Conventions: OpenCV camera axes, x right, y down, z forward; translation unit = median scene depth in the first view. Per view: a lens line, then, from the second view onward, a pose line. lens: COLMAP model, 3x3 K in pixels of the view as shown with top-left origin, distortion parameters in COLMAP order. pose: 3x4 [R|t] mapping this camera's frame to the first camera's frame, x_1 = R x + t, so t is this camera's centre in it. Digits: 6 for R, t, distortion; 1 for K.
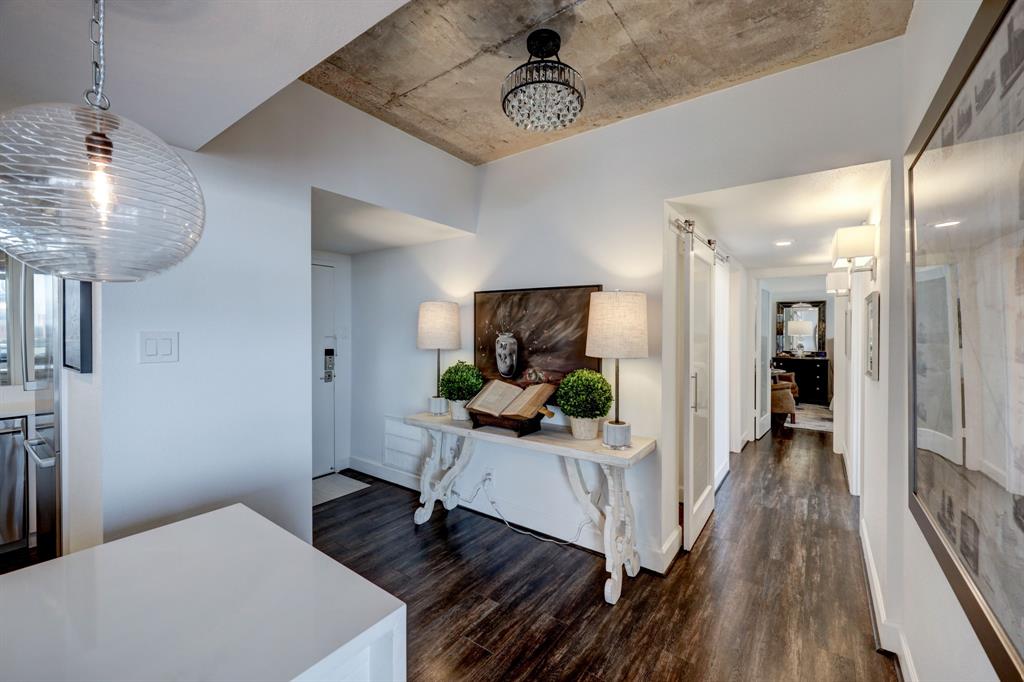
lens RADIAL K [[412.3, 0, 515.2], [0, 412.3, 336.5], [0, 0, 1]] dist [0.002161, 0.000208]
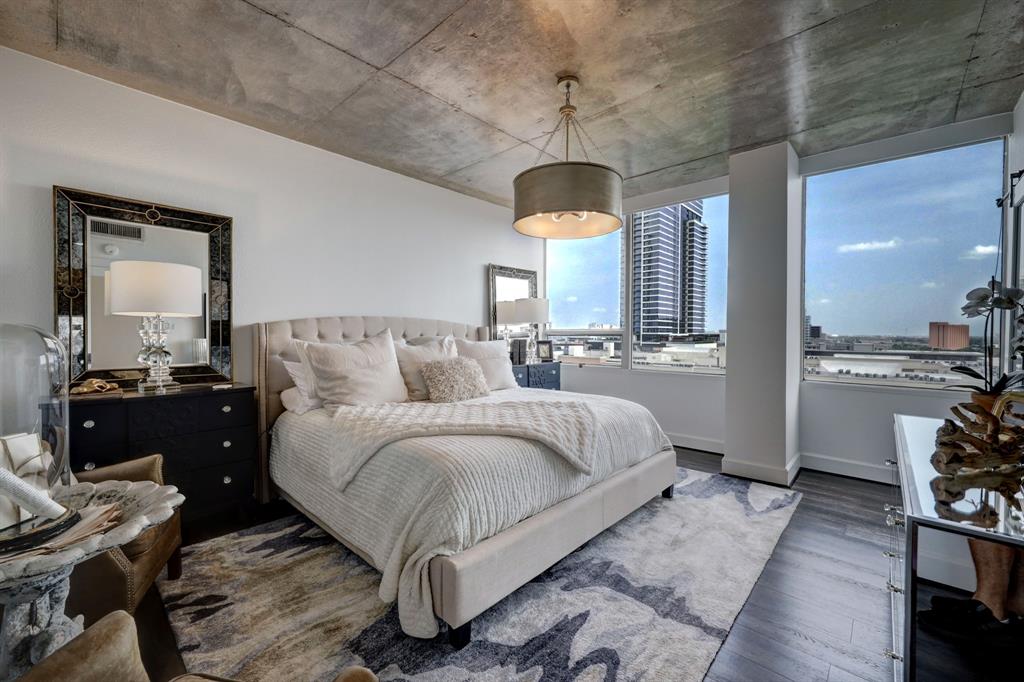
lens RADIAL K [[412.3, 0, 514.5], [0, 412.3, 337.0], [0, 0, 1]] dist [0.002161, 0.000208]
pose [[0.102701, -0.016223, 0.994580, 0.418691], [0.002063, 0.999868, 0.016096, 0.010207], [-0.994710, 0.000398, 0.102721, 0.713126]]
